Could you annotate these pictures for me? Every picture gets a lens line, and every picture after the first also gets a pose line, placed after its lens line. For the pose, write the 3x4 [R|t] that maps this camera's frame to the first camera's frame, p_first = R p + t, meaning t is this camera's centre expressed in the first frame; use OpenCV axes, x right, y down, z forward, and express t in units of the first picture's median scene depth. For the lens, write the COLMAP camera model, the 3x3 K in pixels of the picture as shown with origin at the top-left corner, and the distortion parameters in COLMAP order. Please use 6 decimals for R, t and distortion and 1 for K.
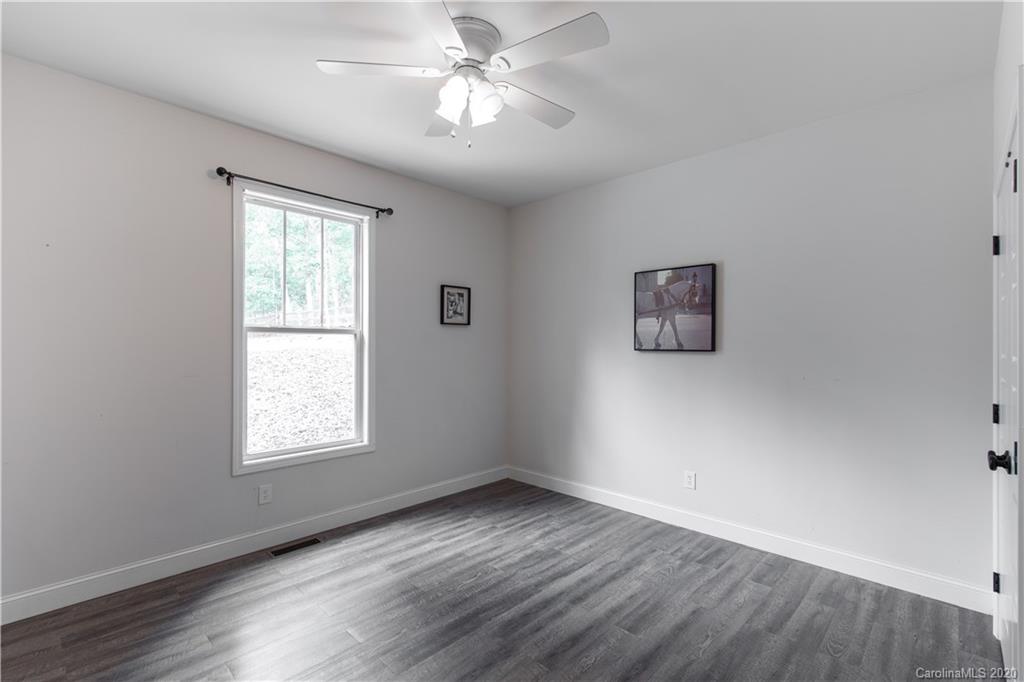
lens RADIAL K [[467.7, 0, 514.6], [0, 467.7, 341.5], [0, 0, 1]] dist [0.009344, -0.000200]
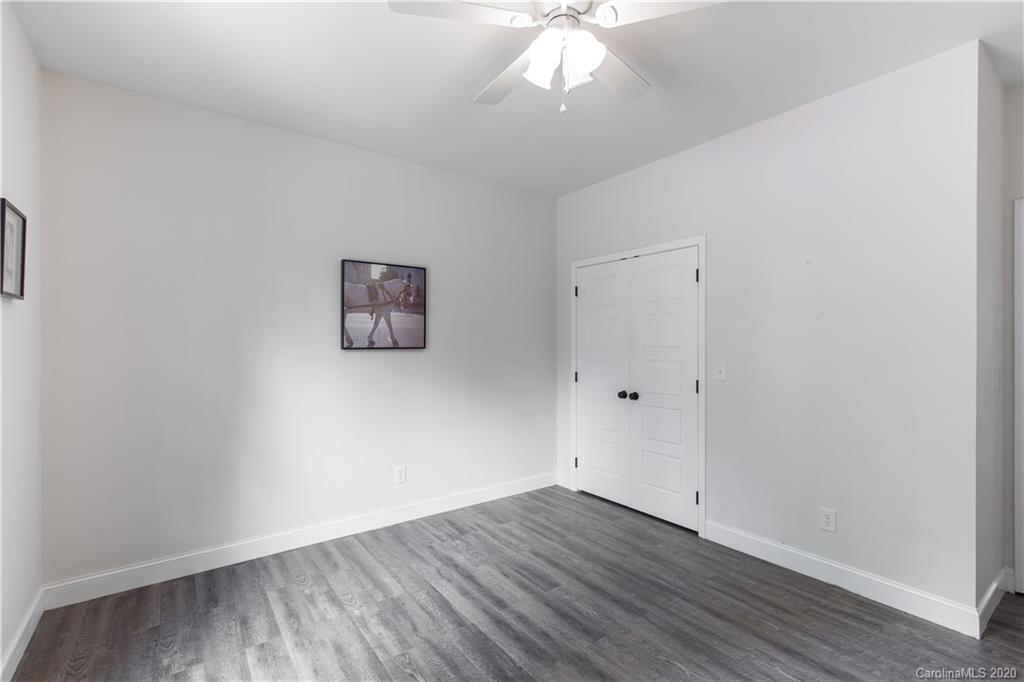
lens RADIAL K [[467.7, 0, 514.6], [0, 467.7, 341.5], [0, 0, 1]] dist [0.009344, -0.000200]
pose [[0.163848, 0.001345, 0.986485, -0.607495], [-0.001616, 0.999998, -0.001095, 0.005844], [-0.986484, -0.001414, 0.163850, 0.599801]]
